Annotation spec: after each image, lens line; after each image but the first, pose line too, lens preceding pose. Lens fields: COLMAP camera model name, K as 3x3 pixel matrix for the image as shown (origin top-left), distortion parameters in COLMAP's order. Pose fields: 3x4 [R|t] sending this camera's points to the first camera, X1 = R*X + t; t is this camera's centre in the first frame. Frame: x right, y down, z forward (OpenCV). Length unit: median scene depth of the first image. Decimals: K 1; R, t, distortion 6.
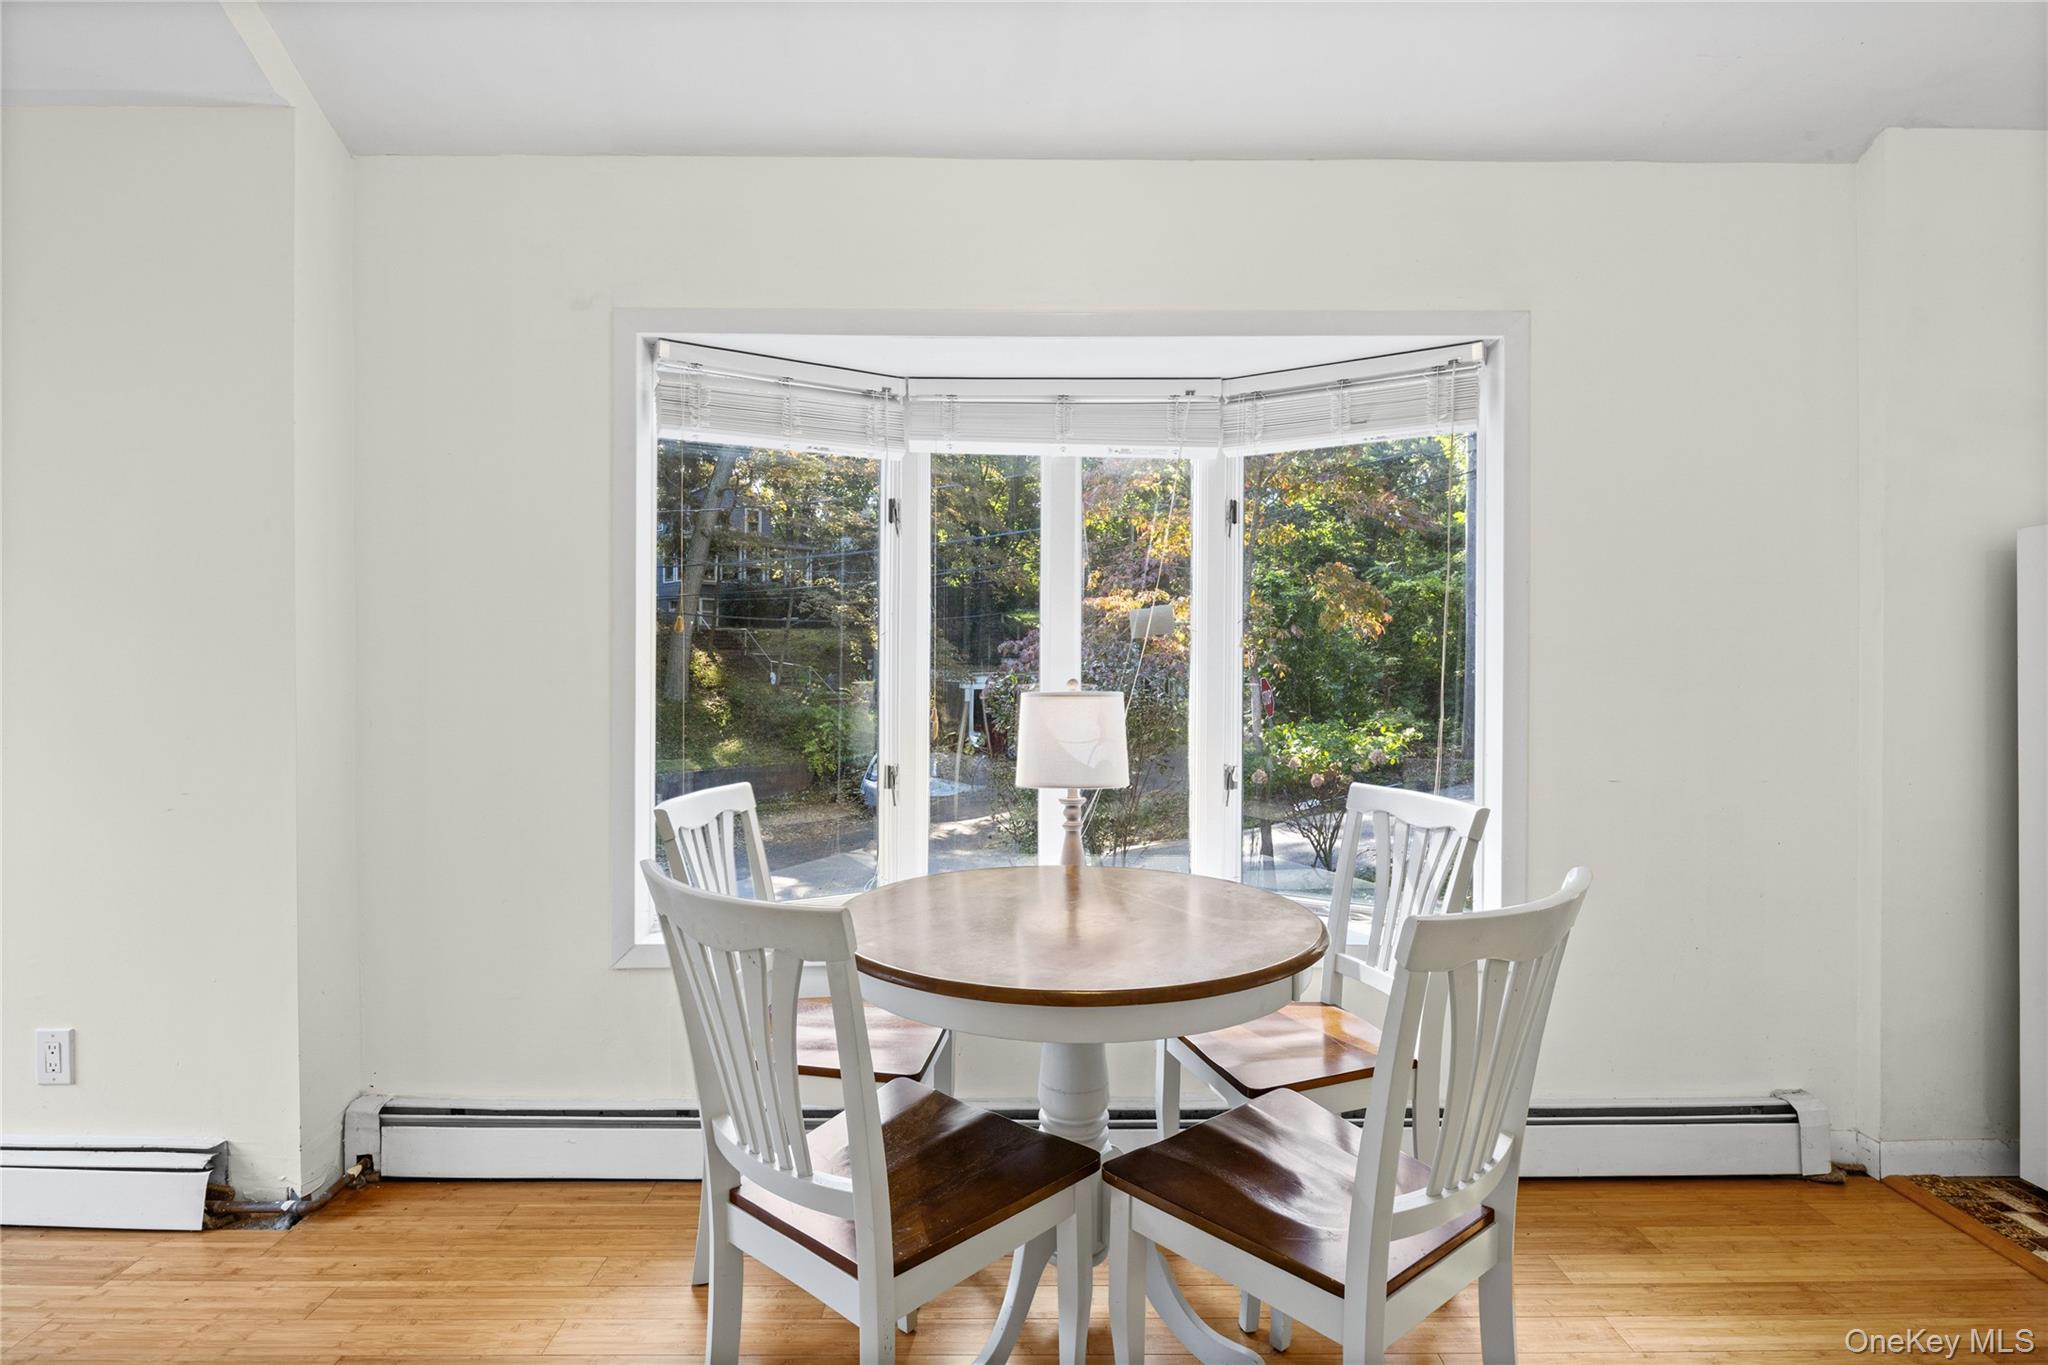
lens RADIAL K [[1020.4, 0, 1025.4], [0, 1020.4, 660.3], [0, 0, 1]] dist [-0.000848, -0.000419]
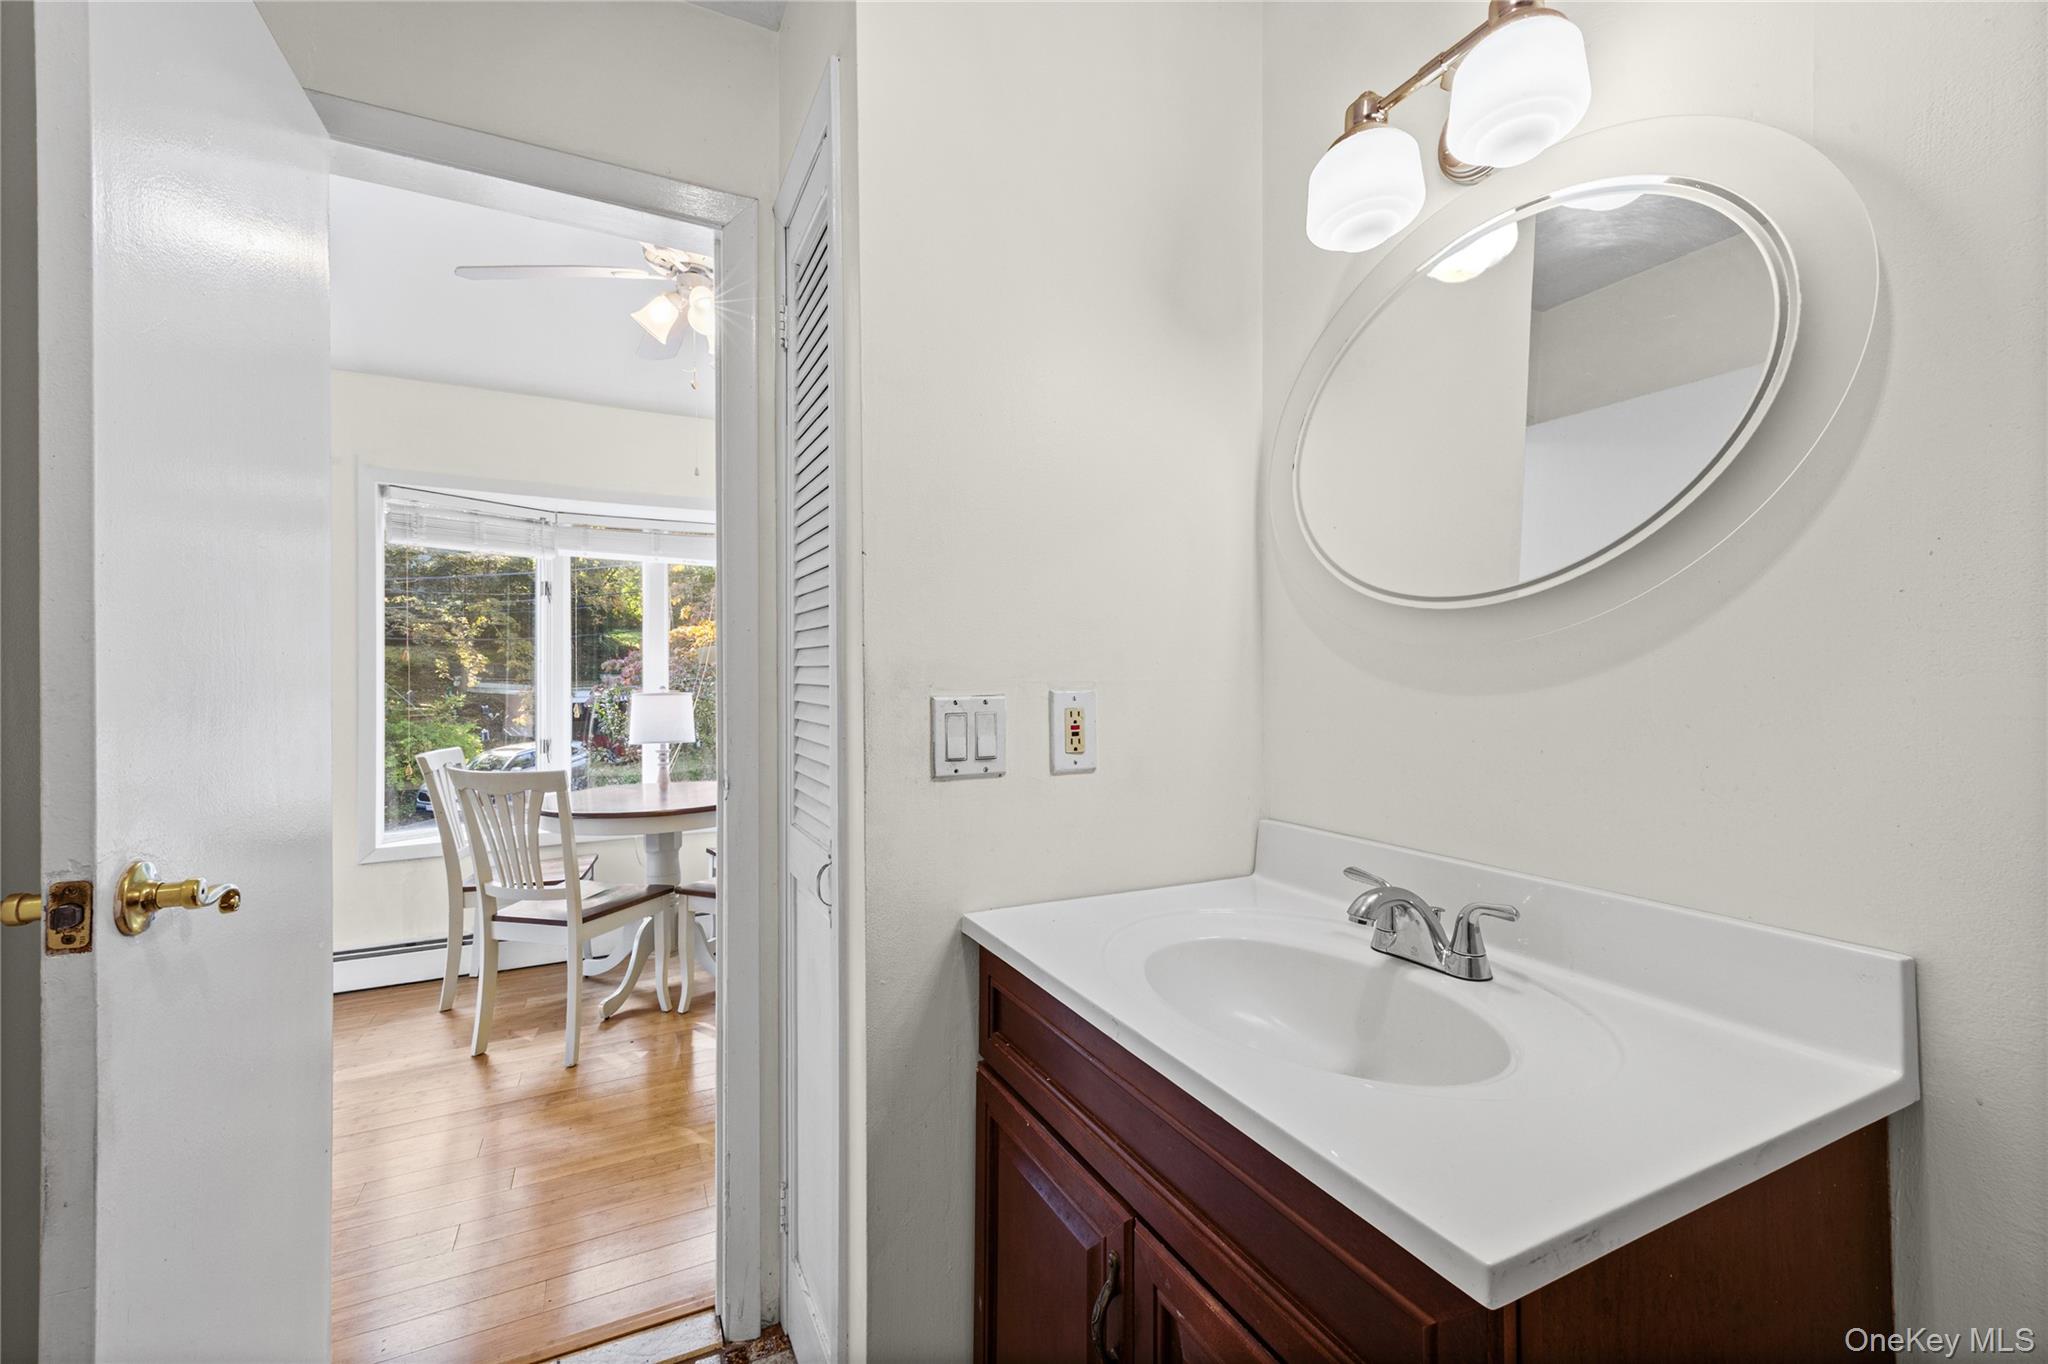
lens RADIAL K [[827.0, 0, 1027.9], [0, 827.0, 675.3], [0, 0, 1]] dist [0.006653, -0.000233]
pose [[0.898800, -0.006088, 0.438318, -0.015224], [0.005758, 0.999981, 0.002083, -0.000500], [-0.438322, 0.000651, 0.898818, -0.594367]]
